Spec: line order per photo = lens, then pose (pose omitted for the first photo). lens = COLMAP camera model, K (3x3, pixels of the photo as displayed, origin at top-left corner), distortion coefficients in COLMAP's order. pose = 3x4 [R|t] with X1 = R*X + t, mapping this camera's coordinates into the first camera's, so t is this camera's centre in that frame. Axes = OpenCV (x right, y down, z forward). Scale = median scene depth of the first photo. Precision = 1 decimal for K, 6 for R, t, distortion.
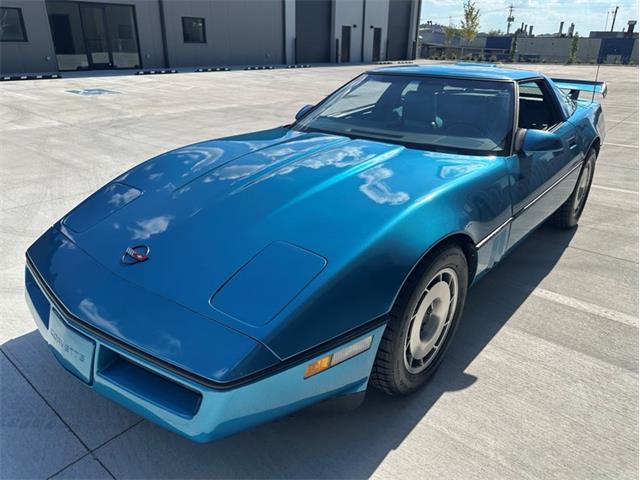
lens RADIAL K [[446.1, 0, 320.0], [0, 446.1, 240.0], [0, 0, 1]] dist [-0.001087, -0.004550]
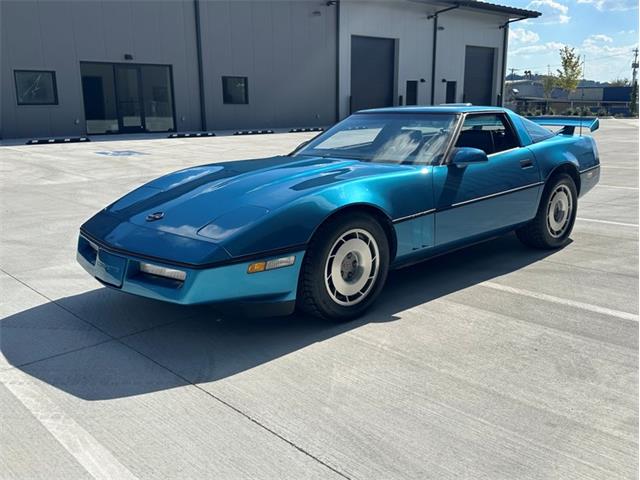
lens RADIAL K [[576.3, 0, 320.0], [0, 576.3, 240.0], [0, 0, 1]] dist [0.153223, -0.298153]
pose [[0.992550, 0.002143, -0.121820, 0.029929], [-0.024587, 0.982799, -0.183033, 0.034993], [0.119333, 0.184665, 0.975530, -0.065959]]
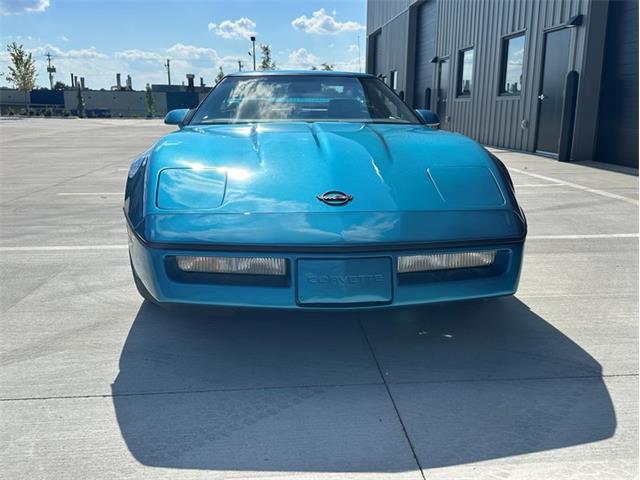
lens RADIAL K [[595.8, 0, 301.4], [0, 595.8, 242.8], [0, 0, 1]] dist [0.110568, -0.206931]
pose [[0.727147, -0.164761, 0.666417, -0.099094], [0.283429, 0.956222, -0.072848, 0.016652], [-0.625240, 0.241853, 0.742012, 0.001290]]
